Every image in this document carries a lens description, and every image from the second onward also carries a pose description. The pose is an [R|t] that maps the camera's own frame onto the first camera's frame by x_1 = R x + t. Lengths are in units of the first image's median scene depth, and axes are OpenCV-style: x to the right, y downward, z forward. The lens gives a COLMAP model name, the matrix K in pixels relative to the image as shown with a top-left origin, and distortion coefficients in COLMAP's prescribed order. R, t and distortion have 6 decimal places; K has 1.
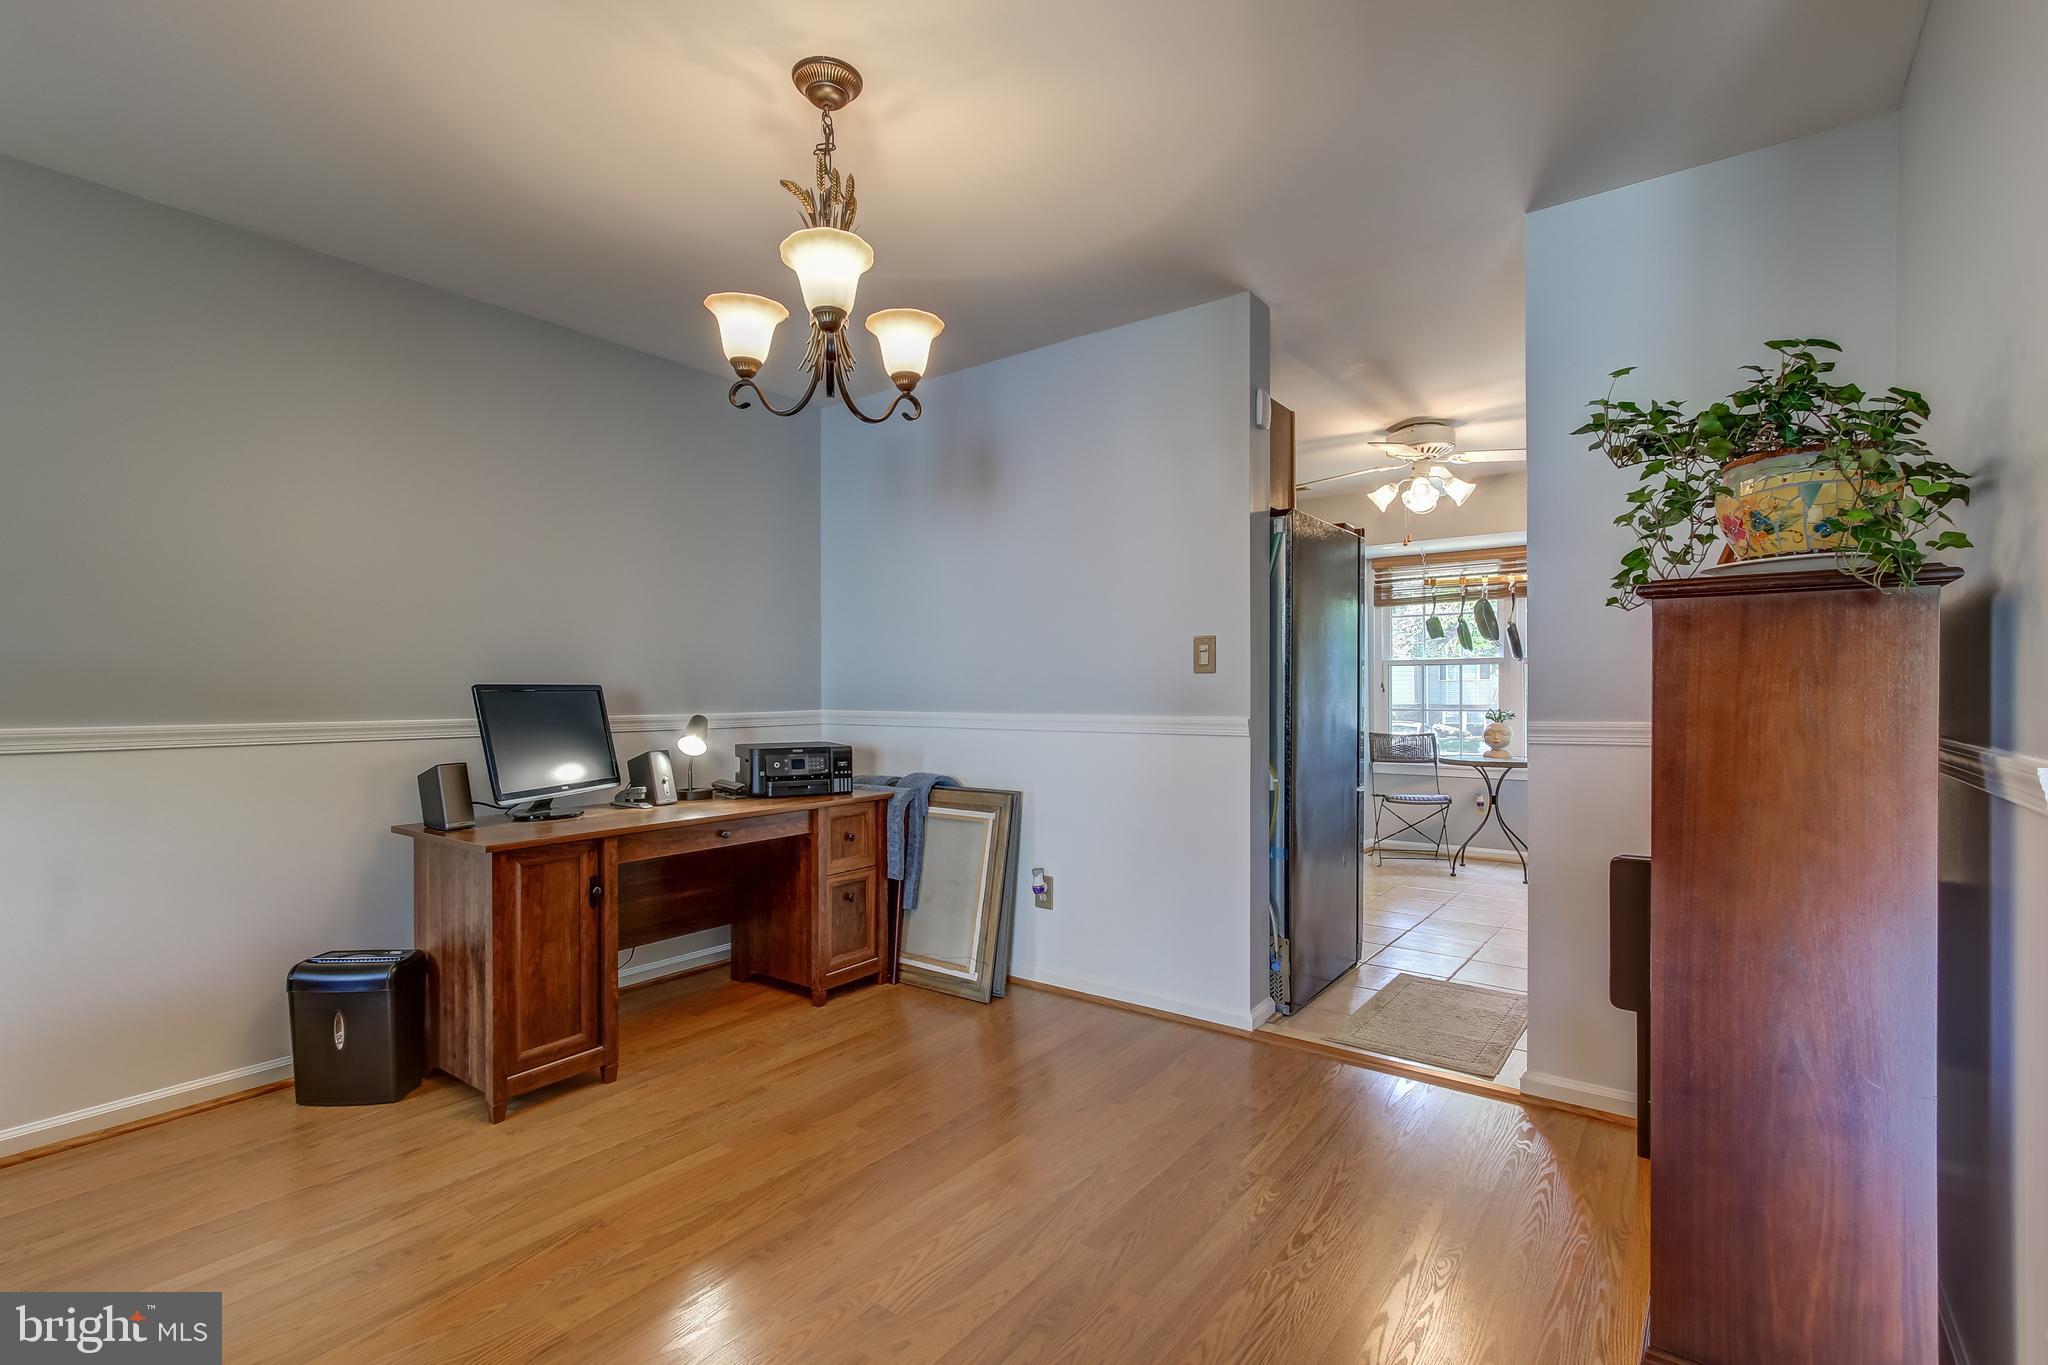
lens RADIAL K [[938.5, 0, 1017.4], [0, 938.5, 690.4], [0, 0, 1]] dist [0.004399, 0.001876]
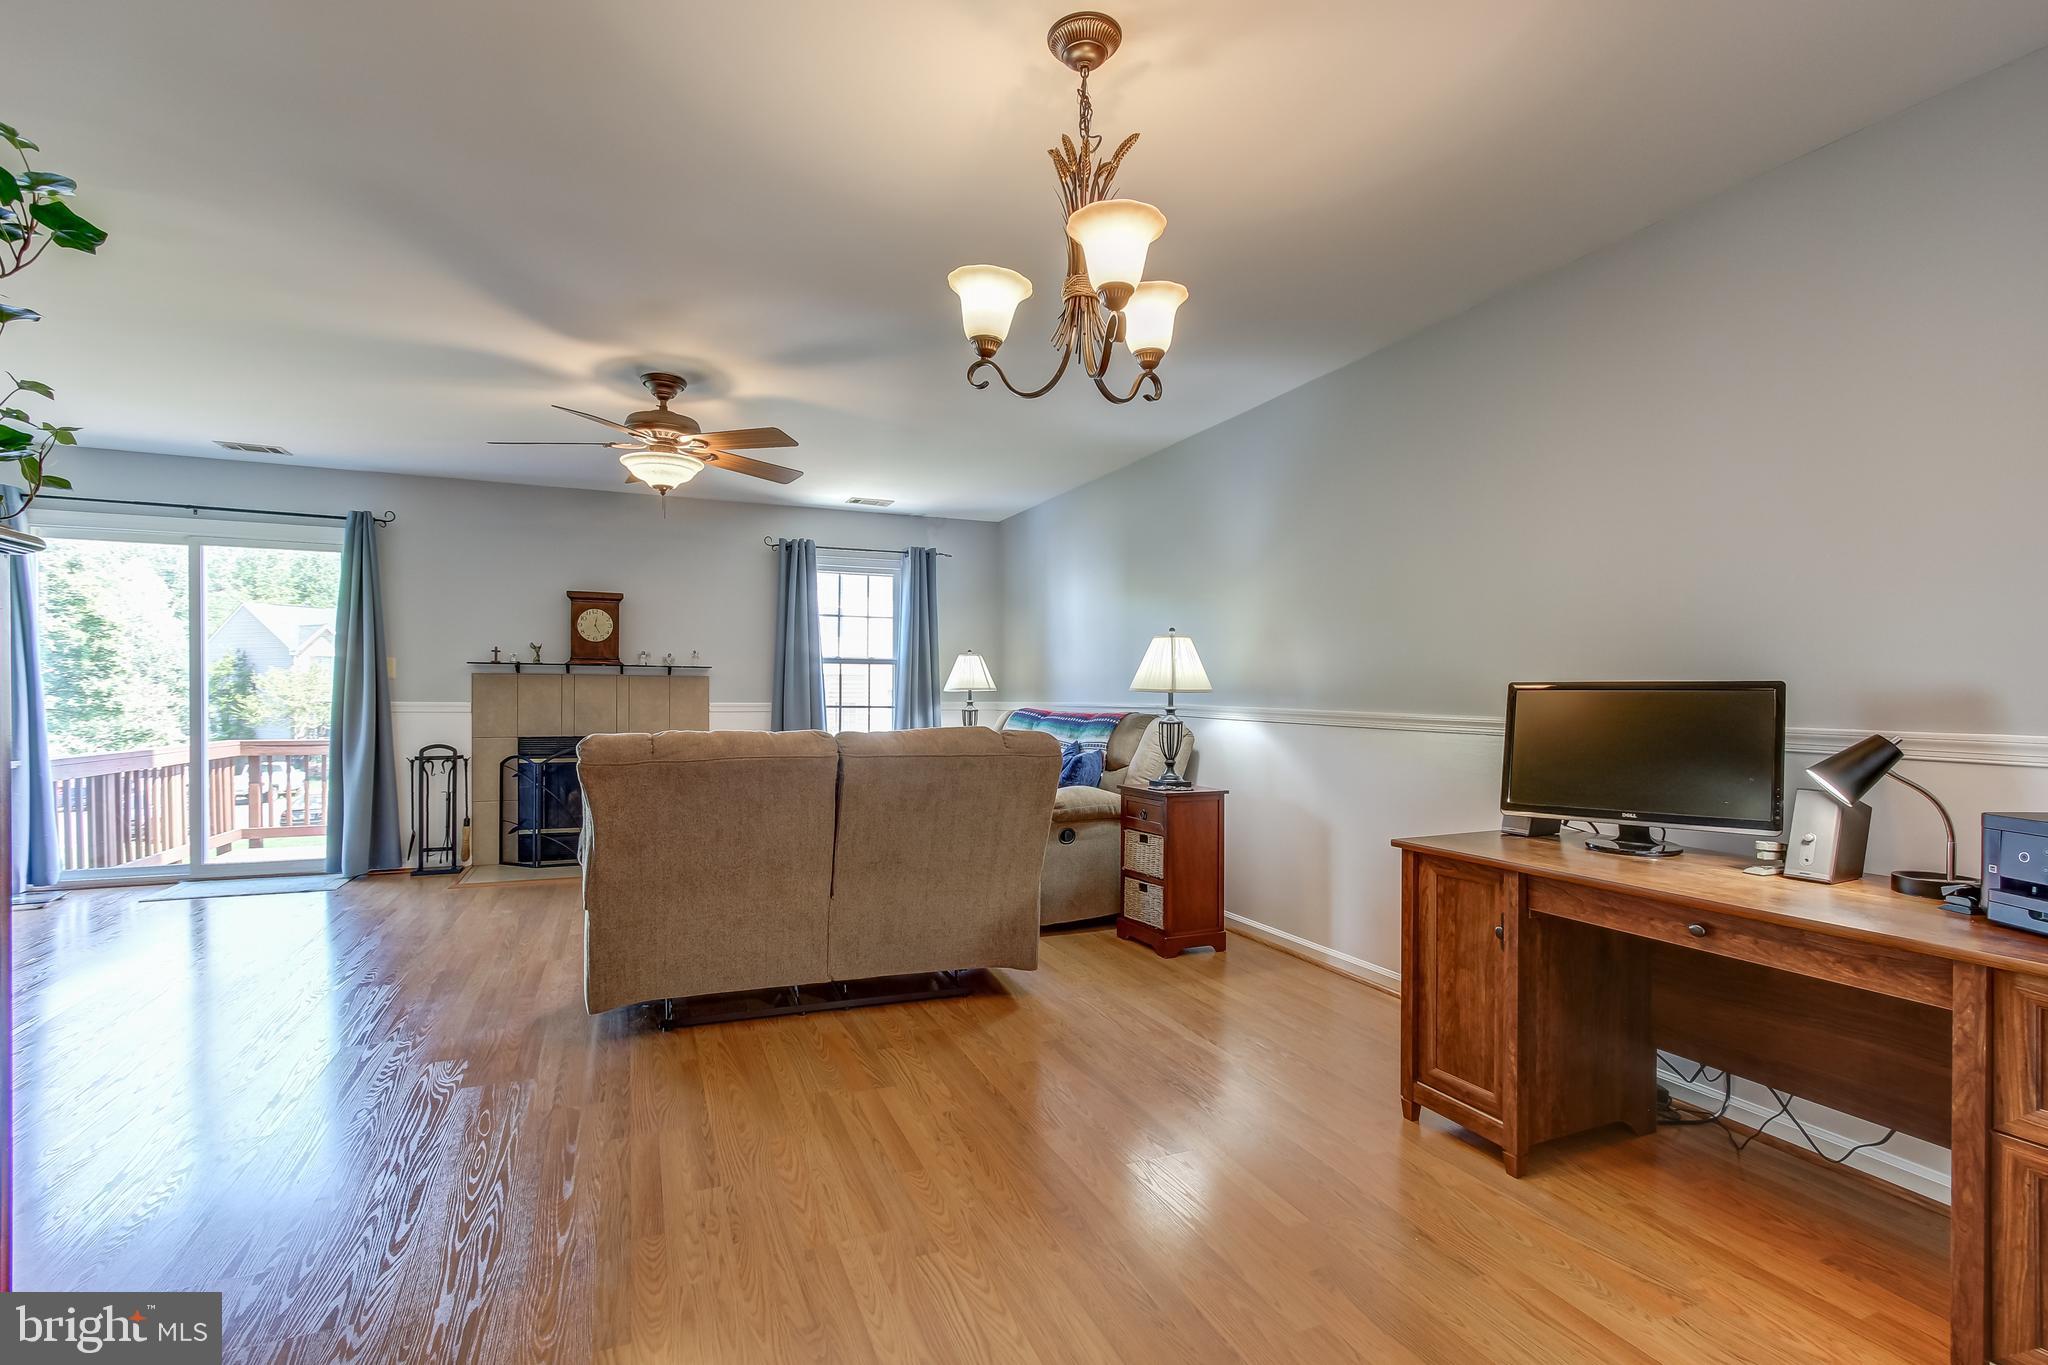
lens RADIAL K [[938.5, 0, 1008.1], [0, 938.5, 694.9], [0, 0, 1]] dist [0.004399, 0.001876]
pose [[-0.504777, 0.006998, -0.863221, 0.393741], [-0.000244, 0.999966, 0.008250, -0.000868], [0.863250, 0.004375, -0.504758, 0.851665]]
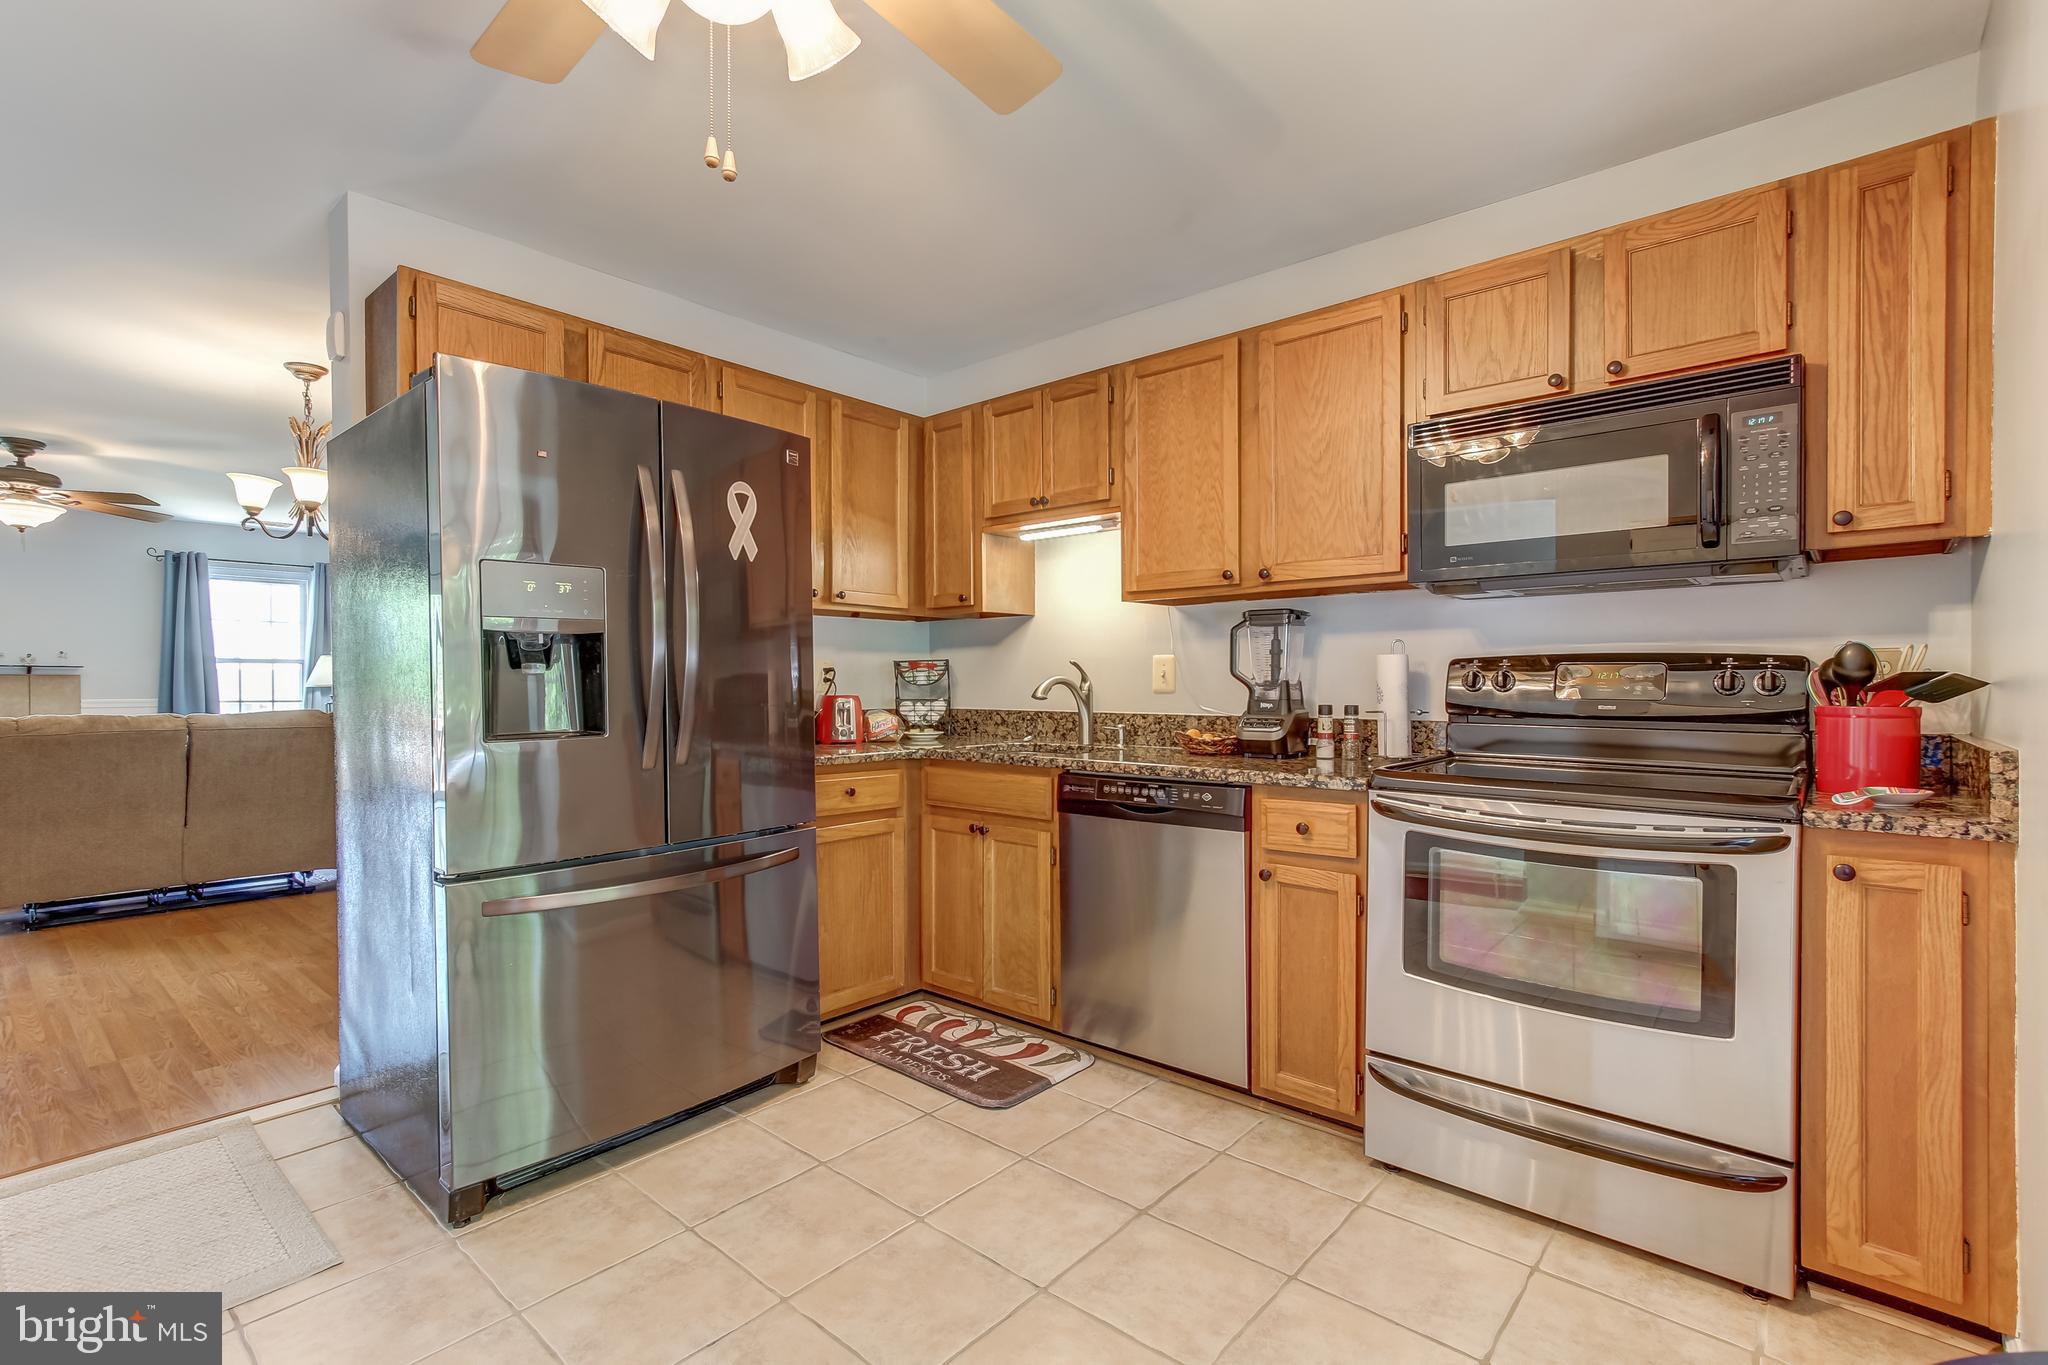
lens RADIAL K [[938.5, 0, 1011.3], [0, 938.5, 689.5], [0, 0, 1]] dist [0.004399, 0.001876]
pose [[-0.067018, 0.008872, -0.997712, 0.982874], [0.005917, 0.999946, 0.008494, 0.002974], [0.997734, -0.005334, -0.067067, 1.542817]]
